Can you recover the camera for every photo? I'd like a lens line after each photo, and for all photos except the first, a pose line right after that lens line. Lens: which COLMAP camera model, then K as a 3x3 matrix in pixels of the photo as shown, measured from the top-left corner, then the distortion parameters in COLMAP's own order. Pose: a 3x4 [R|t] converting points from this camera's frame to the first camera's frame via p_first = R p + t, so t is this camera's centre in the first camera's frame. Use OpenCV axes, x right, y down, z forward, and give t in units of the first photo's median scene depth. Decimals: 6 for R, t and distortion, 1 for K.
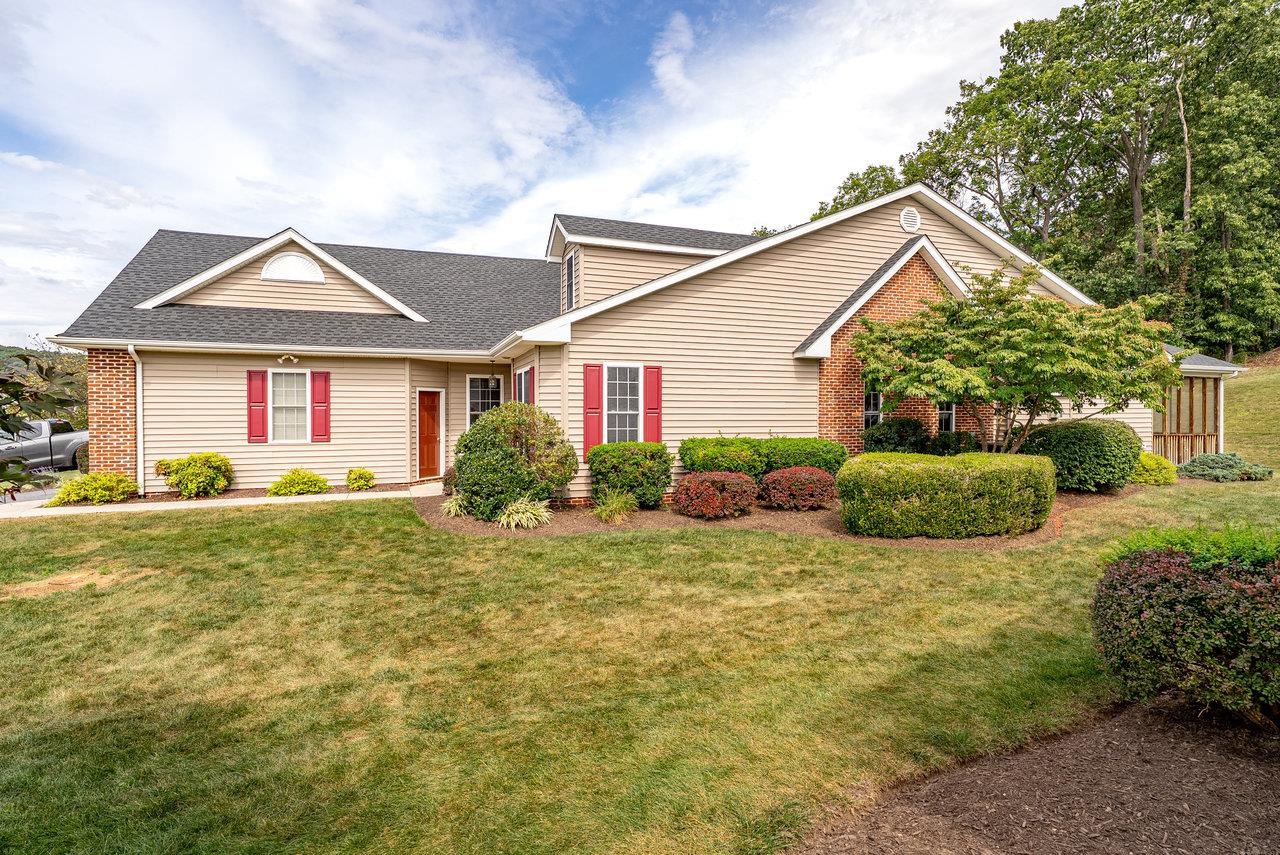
lens RADIAL K [[632.3, 0, 636.6], [0, 632.3, 422.8], [0, 0, 1]] dist [0.001716, -0.000681]
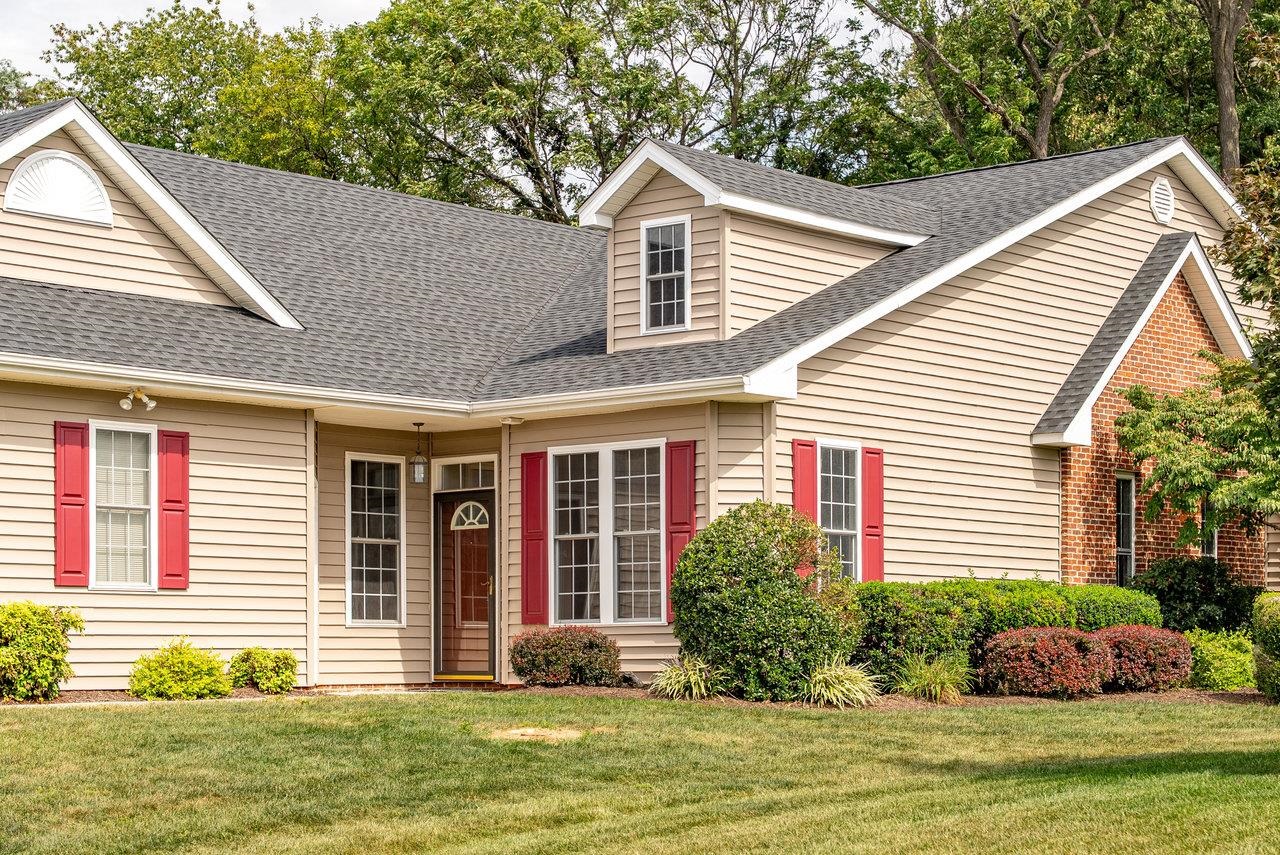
lens RADIAL K [[2544.3, 0, 658.4], [0, 2544.3, 575.6], [0, 0, 1]] dist [0.050175, 0.000000]
pose [[0.870146, 0.015211, 0.492560, -1.103356], [0.009760, 0.998796, -0.048085, 0.111953], [-0.492698, 0.046649, 0.868949, -0.737660]]
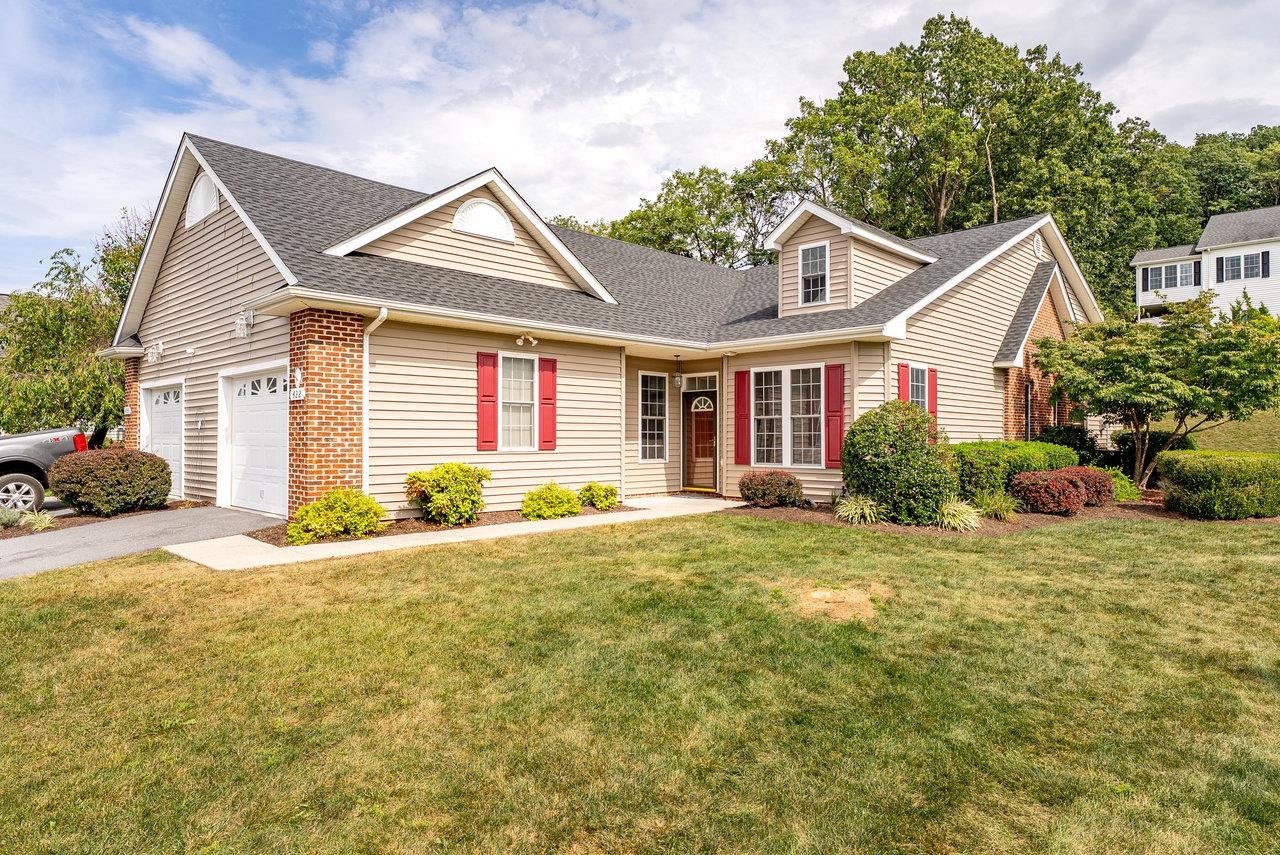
lens RADIAL K [[779.1, 0, 644.2], [0, 779.1, 419.2], [0, 0, 1]] dist [-0.010147, 0.004474]
pose [[0.903394, 0.013489, 0.428599, -0.812486], [0.003050, 0.999278, -0.037879, 0.029684], [-0.428801, 0.035527, 0.902700, 0.095199]]
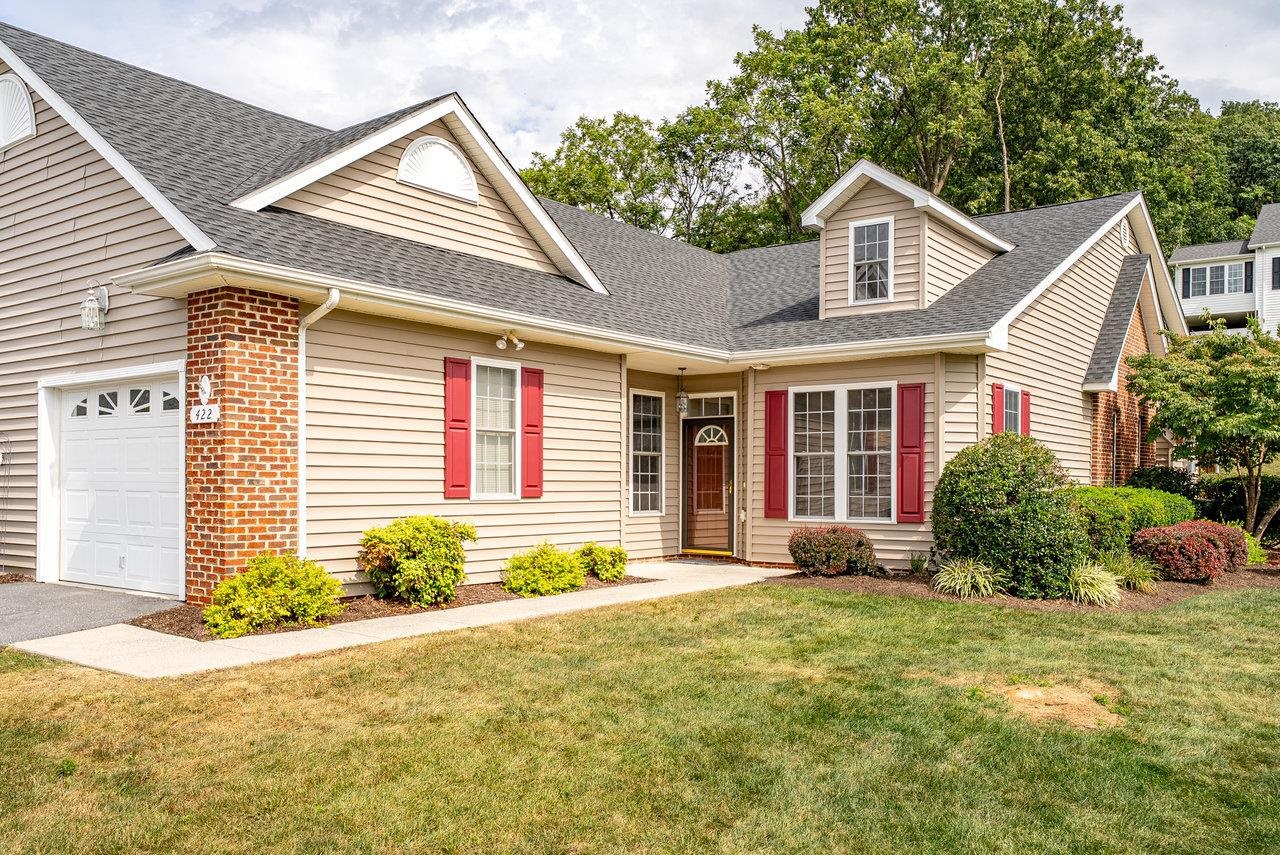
lens RADIAL K [[1054.0, 0, 643.9], [0, 1054.0, 475.7], [0, 0, 1]] dist [-0.007445, 0.025515]
pose [[0.840509, 0.009959, 0.541706, -0.925409], [0.001196, 0.999794, -0.020237, 0.030369], [-0.541796, 0.017657, 0.840324, 0.187020]]
